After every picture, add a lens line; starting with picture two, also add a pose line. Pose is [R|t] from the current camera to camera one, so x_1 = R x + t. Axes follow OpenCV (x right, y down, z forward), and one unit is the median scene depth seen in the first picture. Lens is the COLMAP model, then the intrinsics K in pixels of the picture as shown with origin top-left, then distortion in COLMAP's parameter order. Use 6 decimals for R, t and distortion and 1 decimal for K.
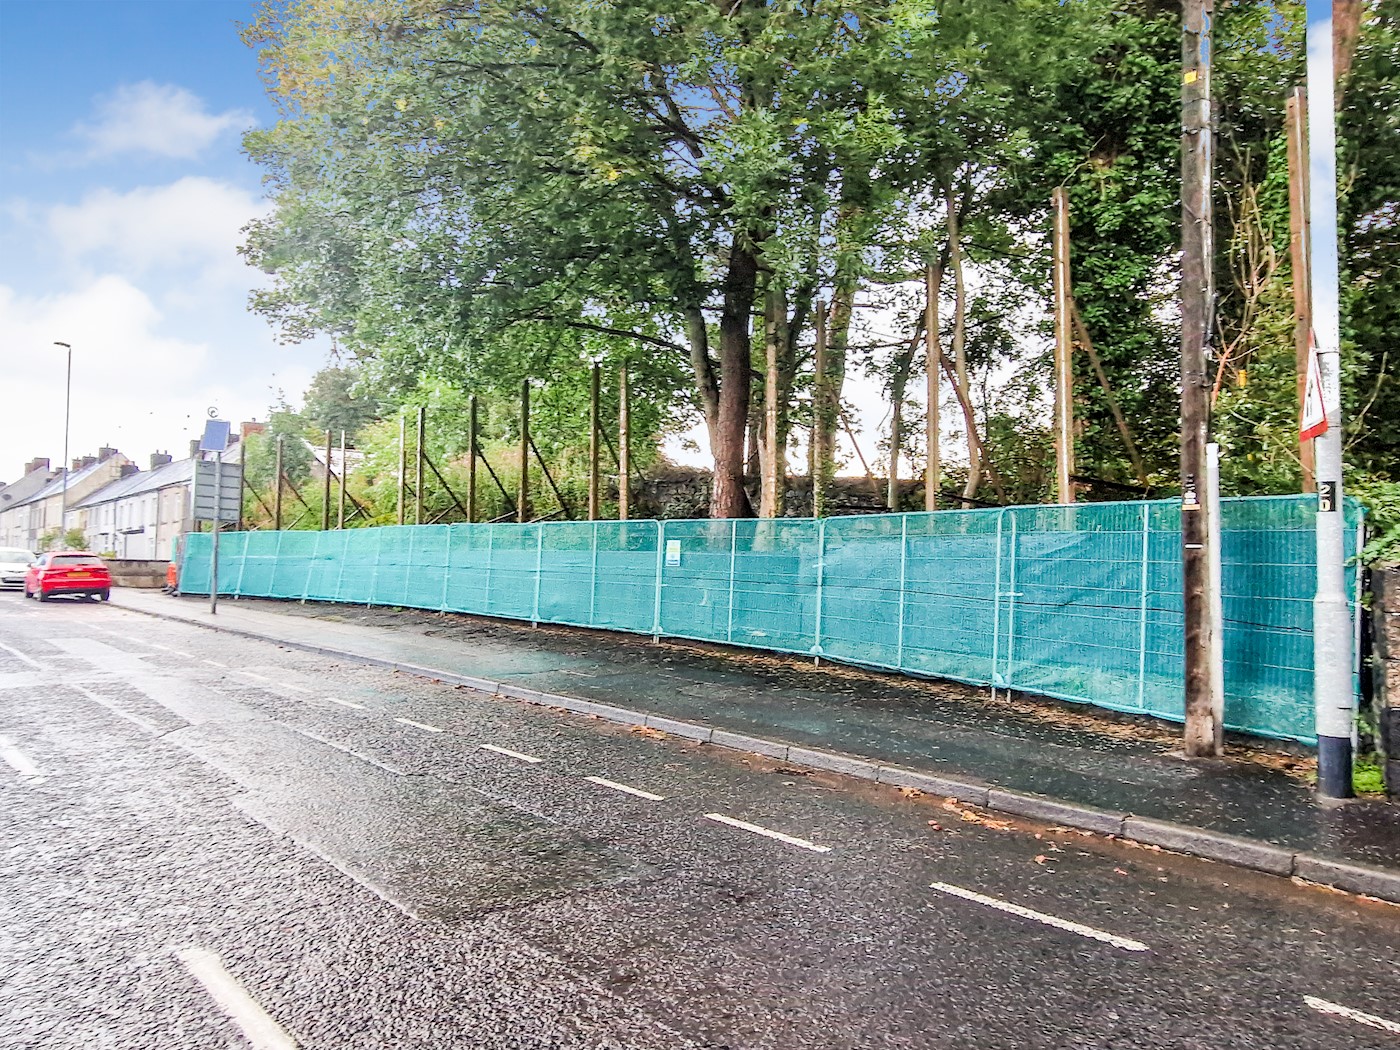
lens RADIAL K [[919.2, 0, 673.5], [0, 919.2, 539.9], [0, 0, 1]] dist [-0.001738, 0.000509]
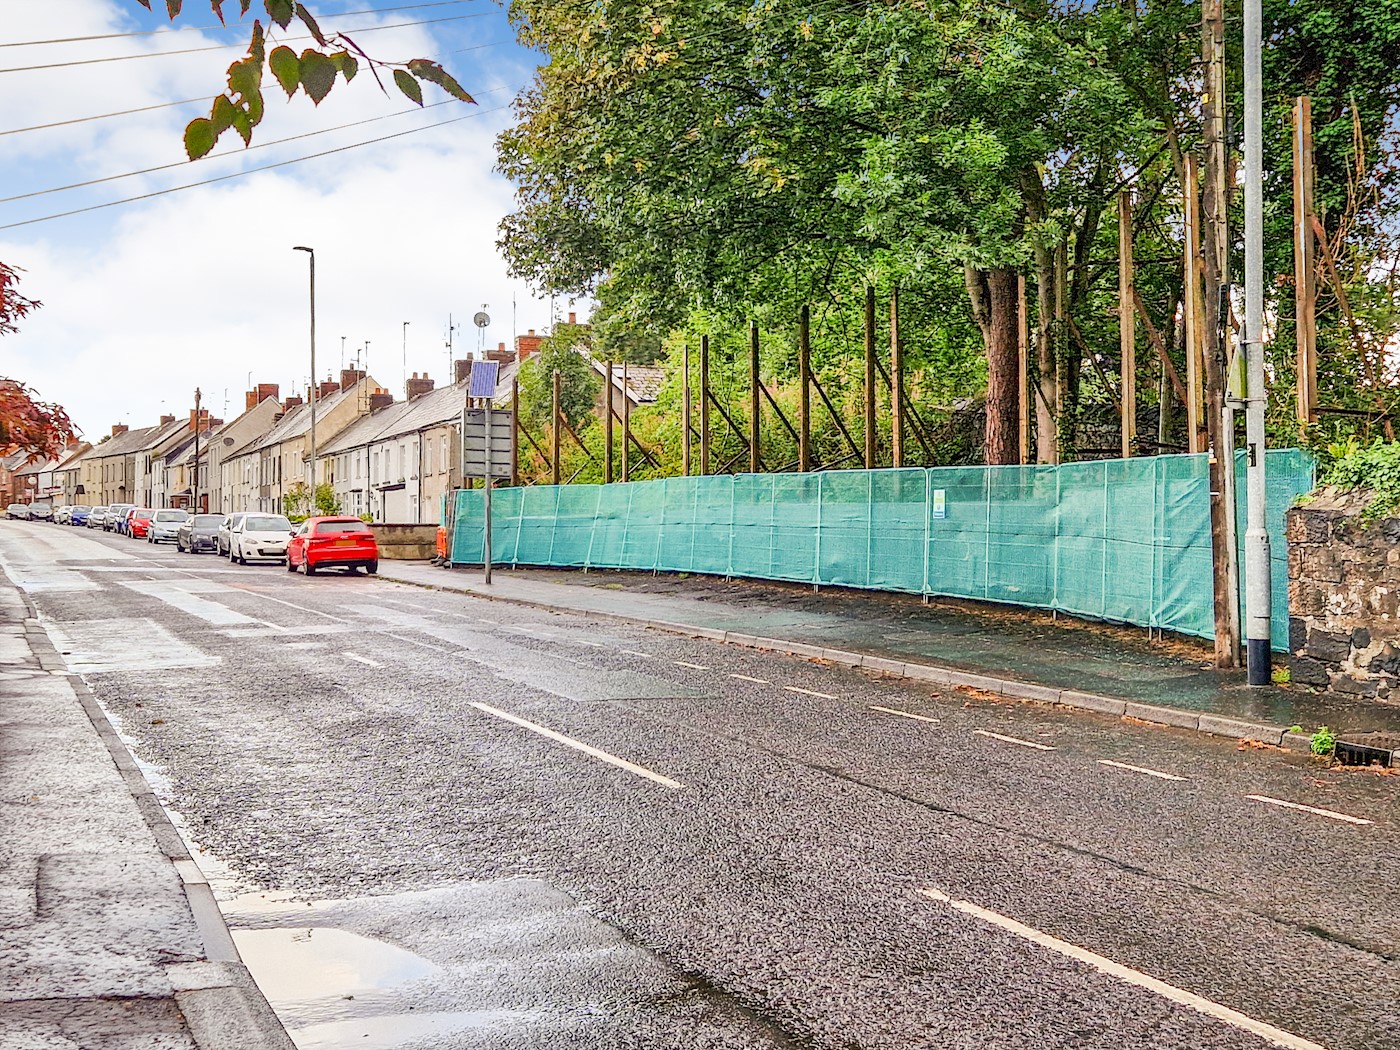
lens RADIAL K [[1455.0, 0, 700.0], [0, 1455.0, 525.0], [0, 0, 1]] dist [0.007666, 0.191728]
pose [[0.948672, -0.021362, -0.315541, 0.139750], [0.031178, 0.999173, 0.026093, -0.005992], [0.314722, -0.034592, 0.948553, -0.269783]]
